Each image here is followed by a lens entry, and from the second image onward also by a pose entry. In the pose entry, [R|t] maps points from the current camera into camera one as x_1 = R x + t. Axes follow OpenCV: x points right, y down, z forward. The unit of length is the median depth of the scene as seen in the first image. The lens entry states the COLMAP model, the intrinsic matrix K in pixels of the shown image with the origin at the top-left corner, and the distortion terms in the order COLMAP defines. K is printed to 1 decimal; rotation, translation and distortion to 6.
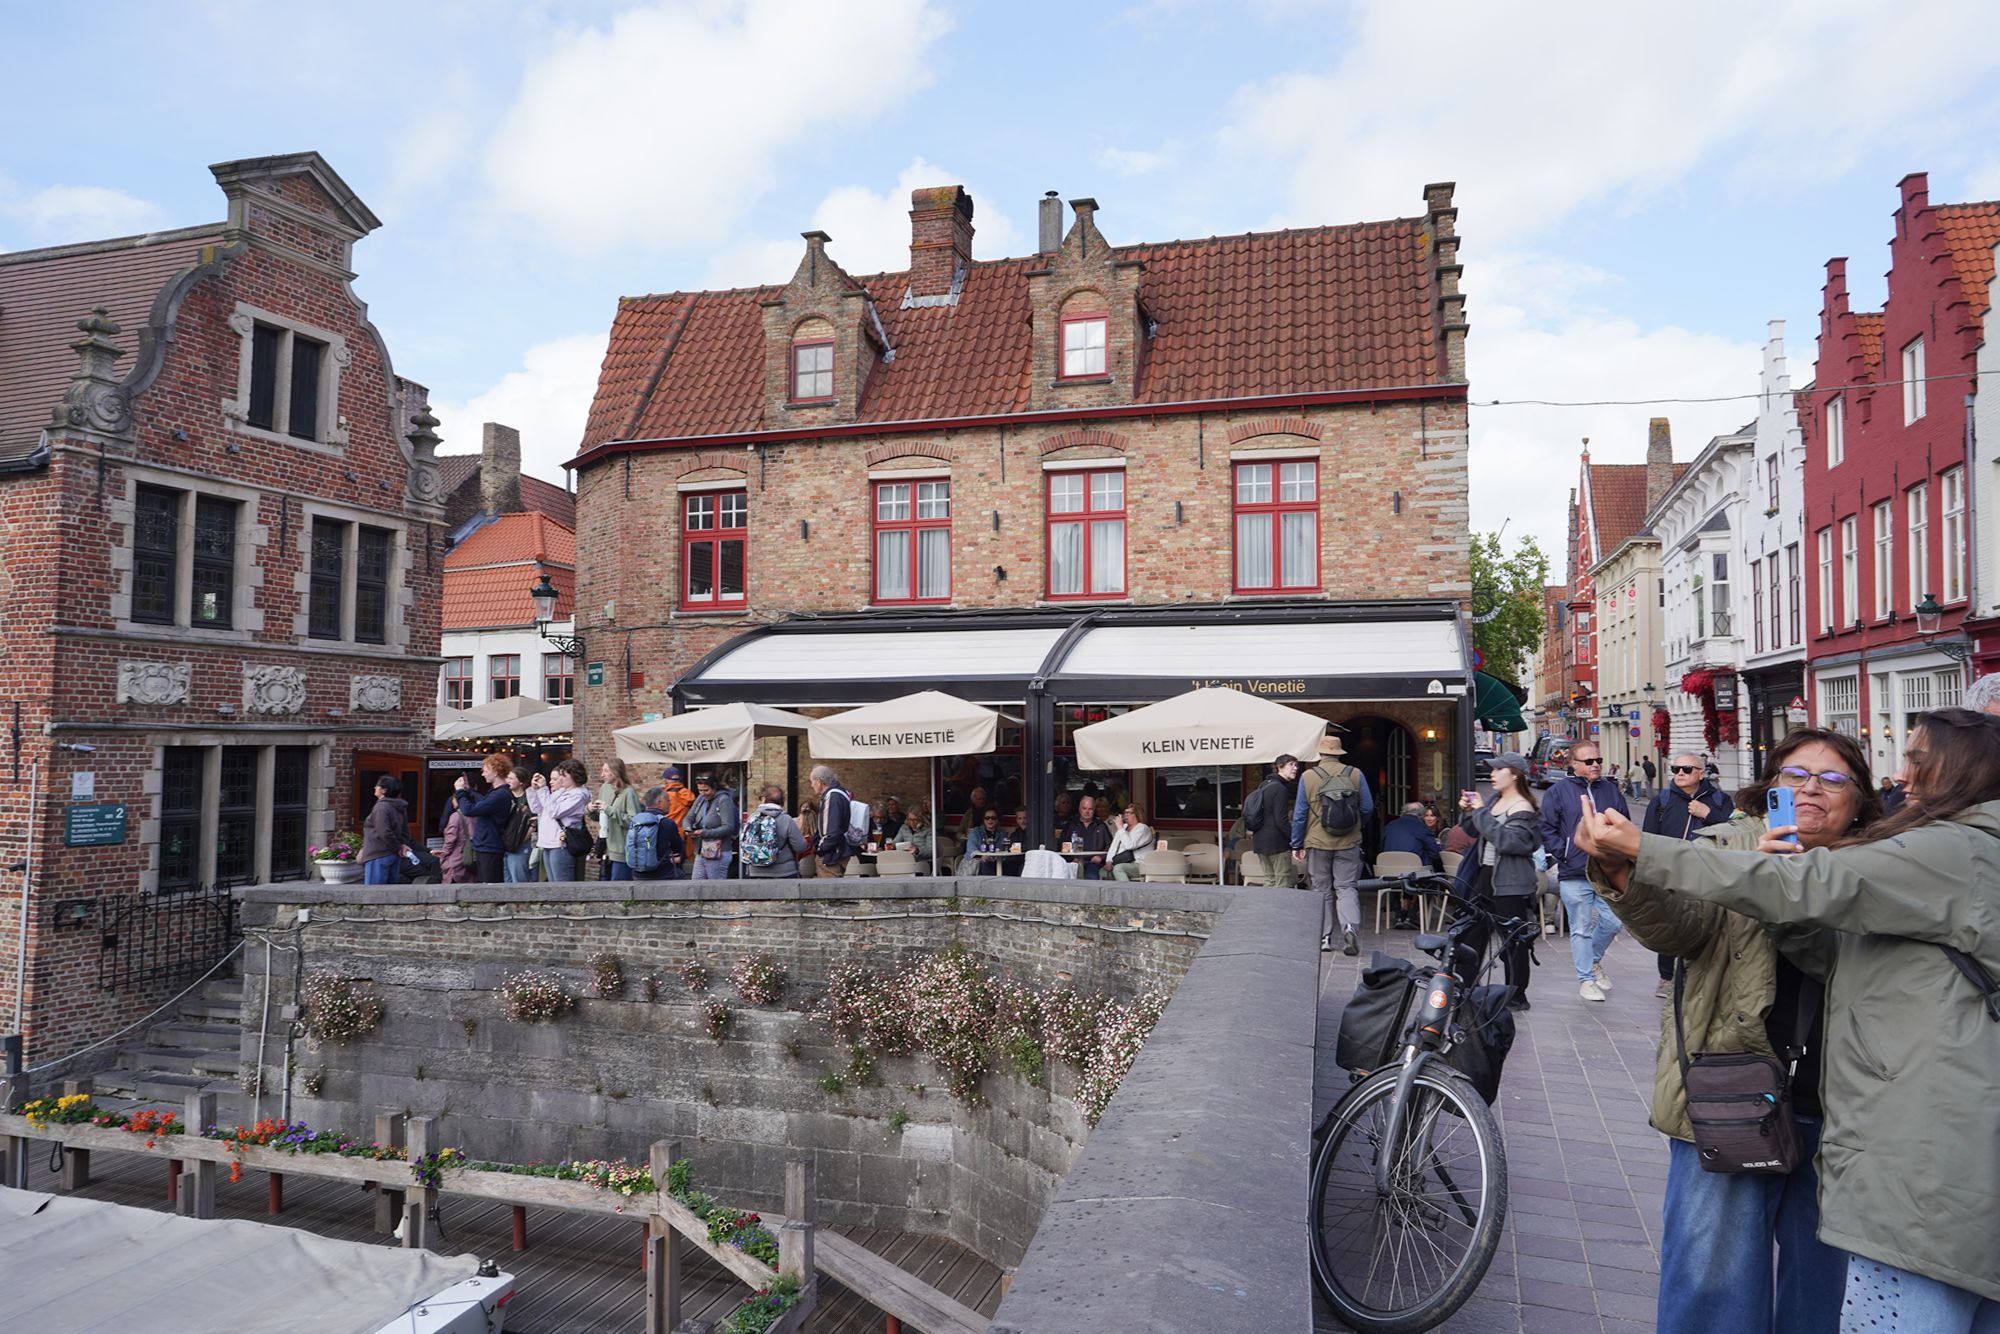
lens RADIAL K [[1366.9, 0, 1018.1], [0, 1366.9, 655.4], [0, 0, 1]] dist [-0.020575, 0.018780]
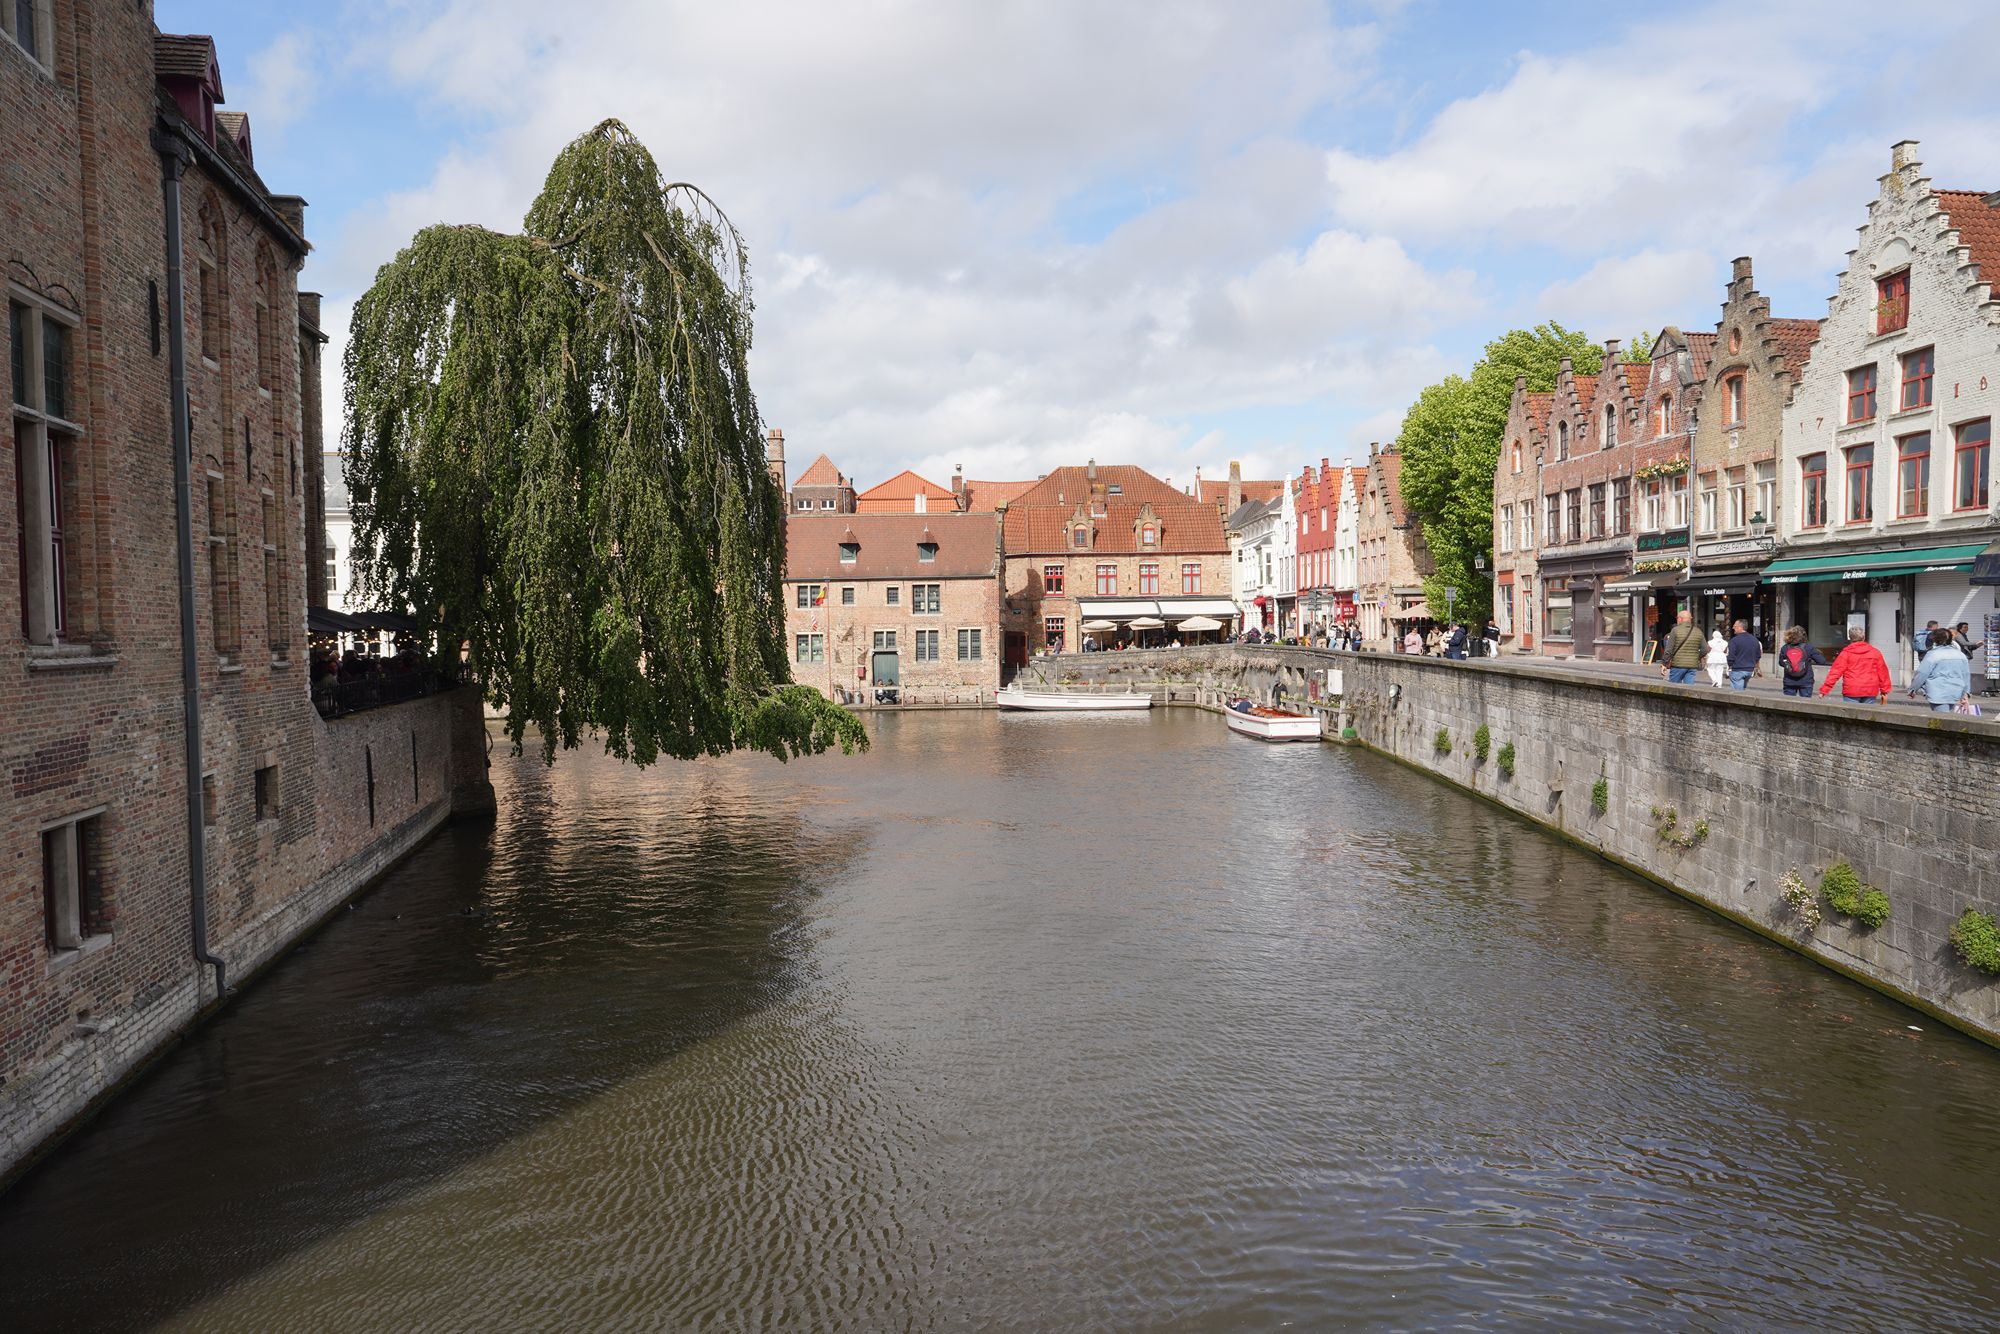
lens RADIAL K [[1366.9, 0, 1013.6], [0, 1366.9, 666.9], [0, 0, 1]] dist [-0.020575, 0.018780]
pose [[0.951810, -0.023939, 0.305754, -1.595912], [-0.000278, 0.996881, 0.078918, -0.144671], [-0.306690, -0.075200, 0.948834, -2.847036]]
